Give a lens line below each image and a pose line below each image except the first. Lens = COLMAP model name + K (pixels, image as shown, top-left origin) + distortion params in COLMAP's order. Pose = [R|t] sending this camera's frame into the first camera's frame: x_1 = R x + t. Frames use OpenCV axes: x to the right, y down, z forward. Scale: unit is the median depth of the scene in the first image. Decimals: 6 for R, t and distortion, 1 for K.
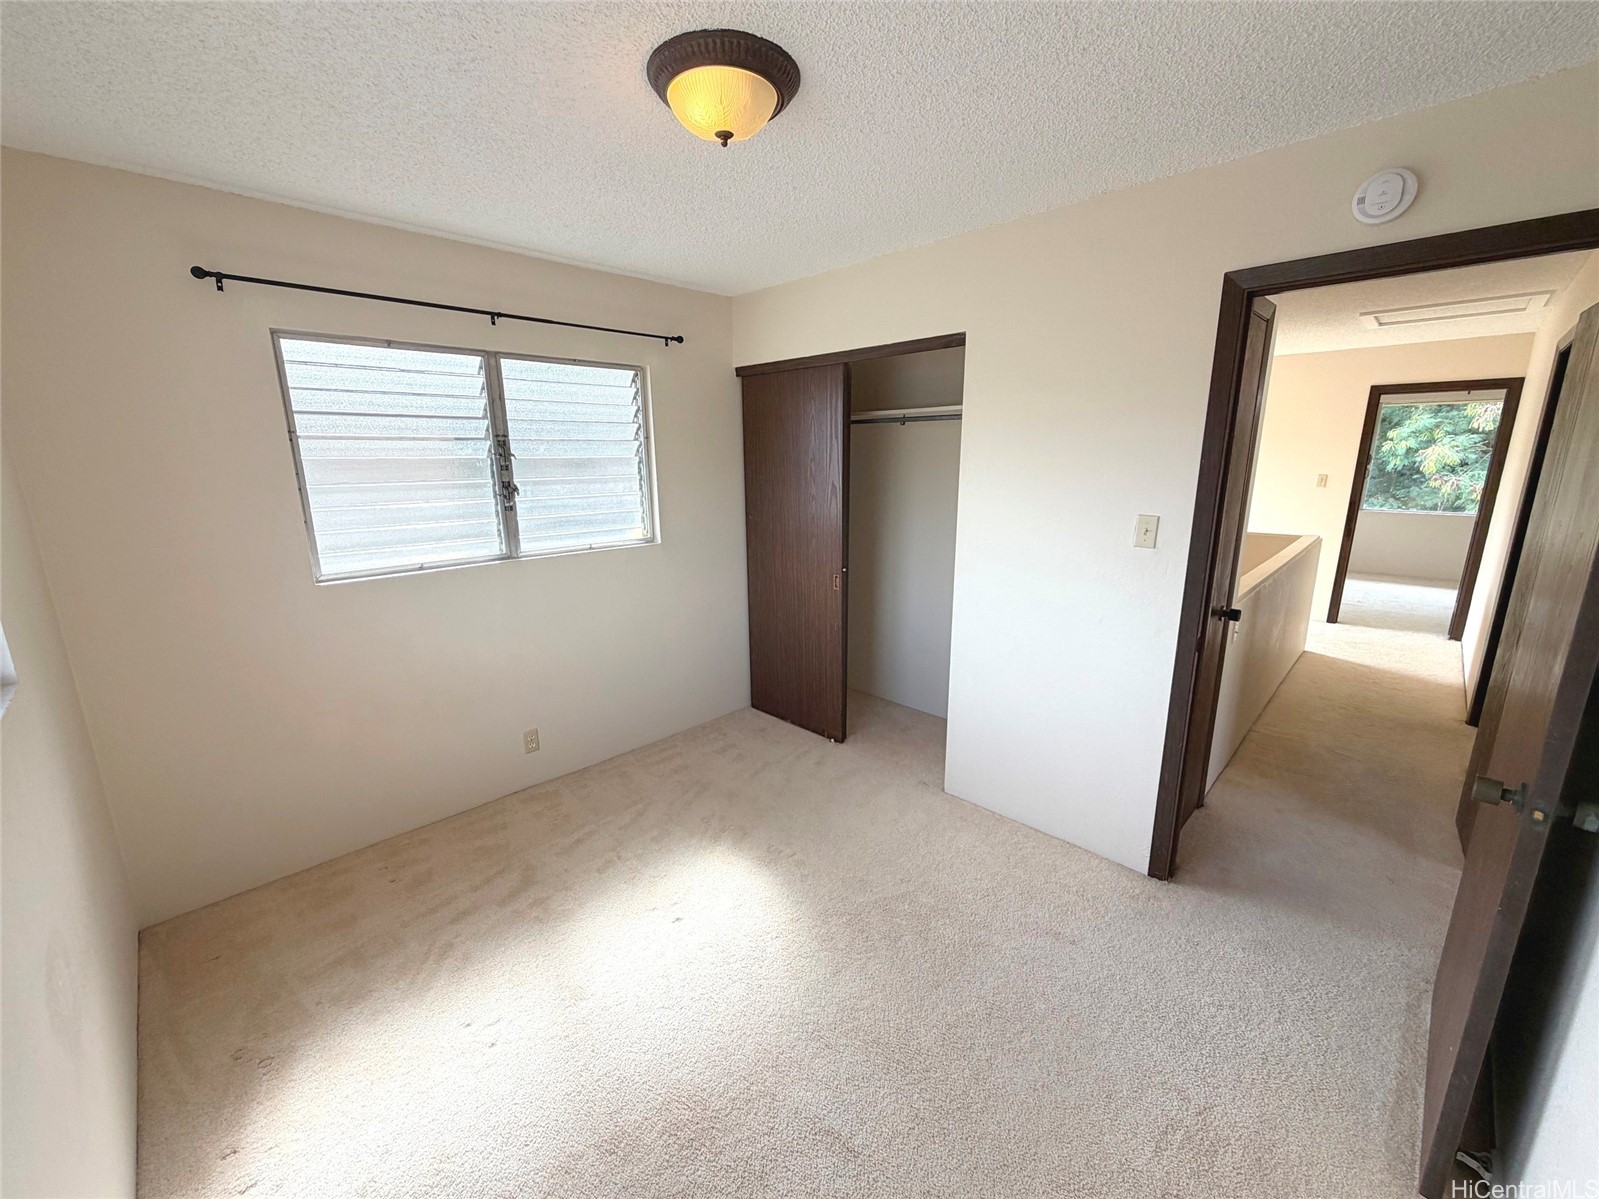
lens RADIAL K [[637.3, 0, 795.8], [0, 637.3, 598.3], [0, 0, 1]] dist [-0.001753, 0.000460]
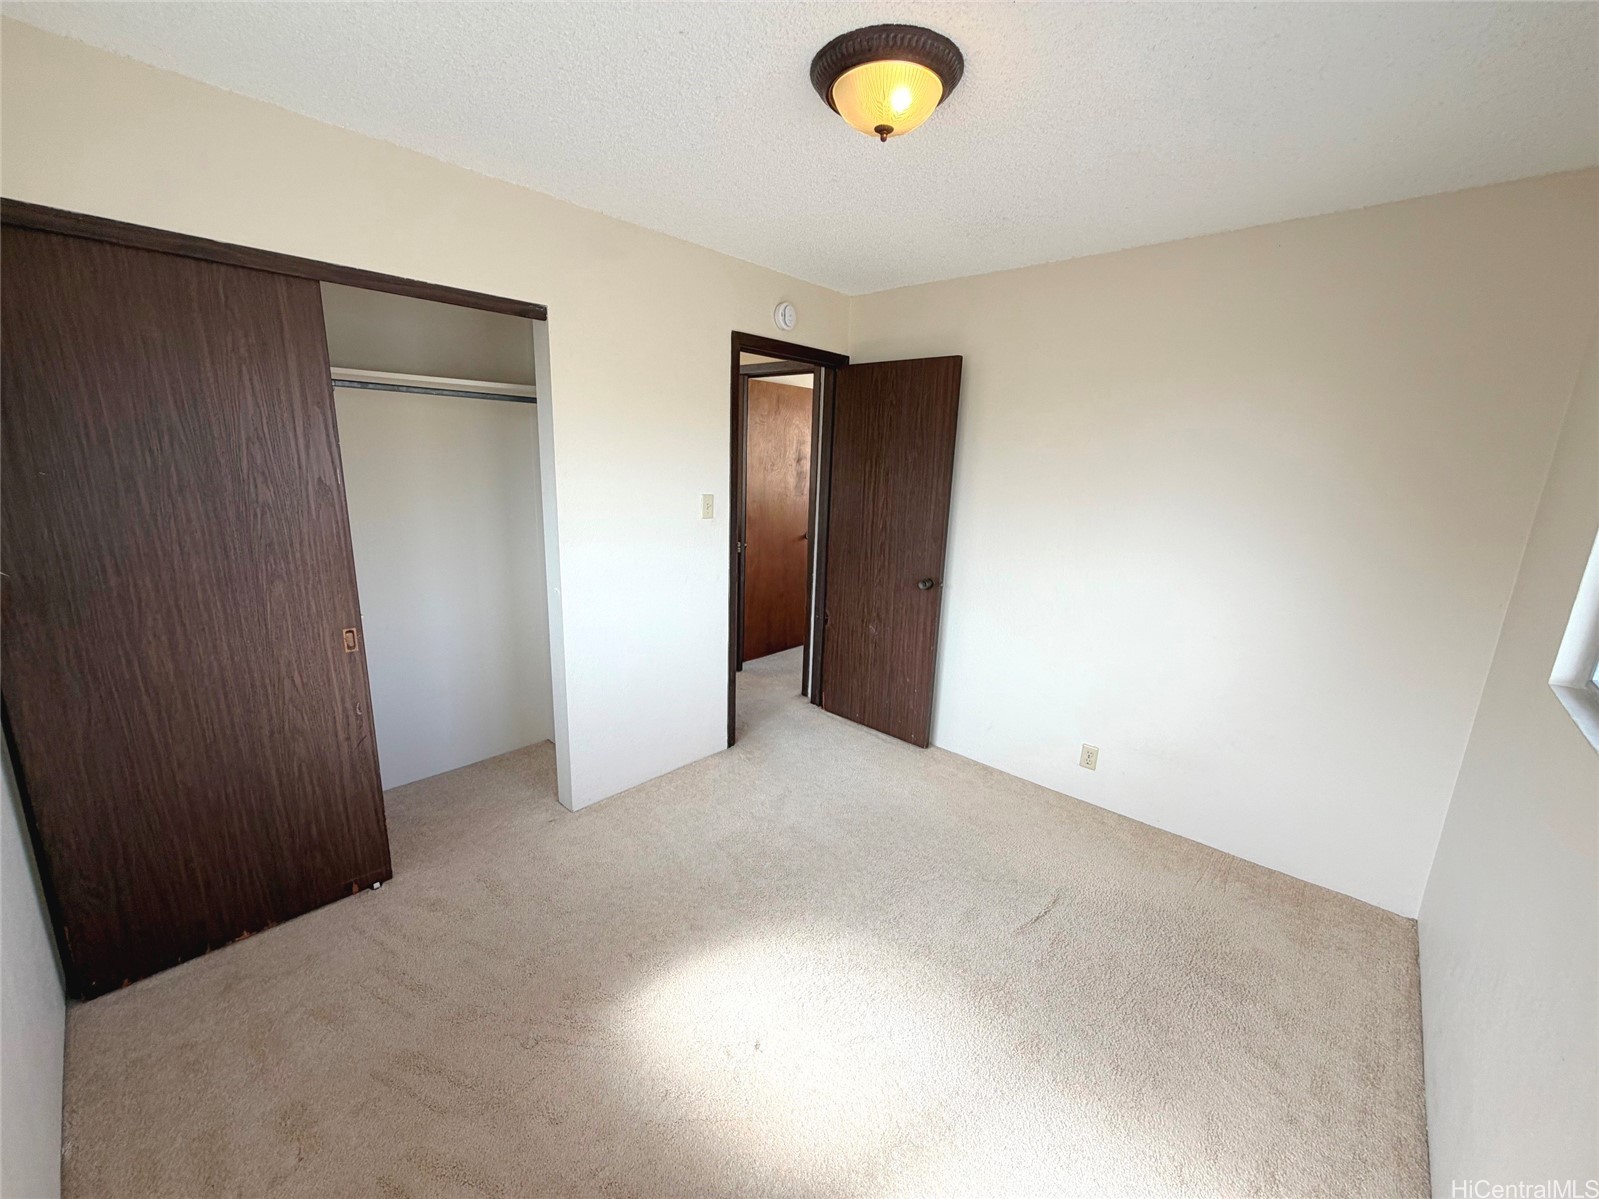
lens RADIAL K [[637.3, 0, 795.8], [0, 637.3, 598.3], [0, 0, 1]] dist [-0.001753, 0.000460]
pose [[-0.041816, -0.215306, 0.975651, -0.713420], [0.185300, 0.957893, 0.219329, -0.155994], [-0.981792, 0.189960, -0.000159, 0.736025]]
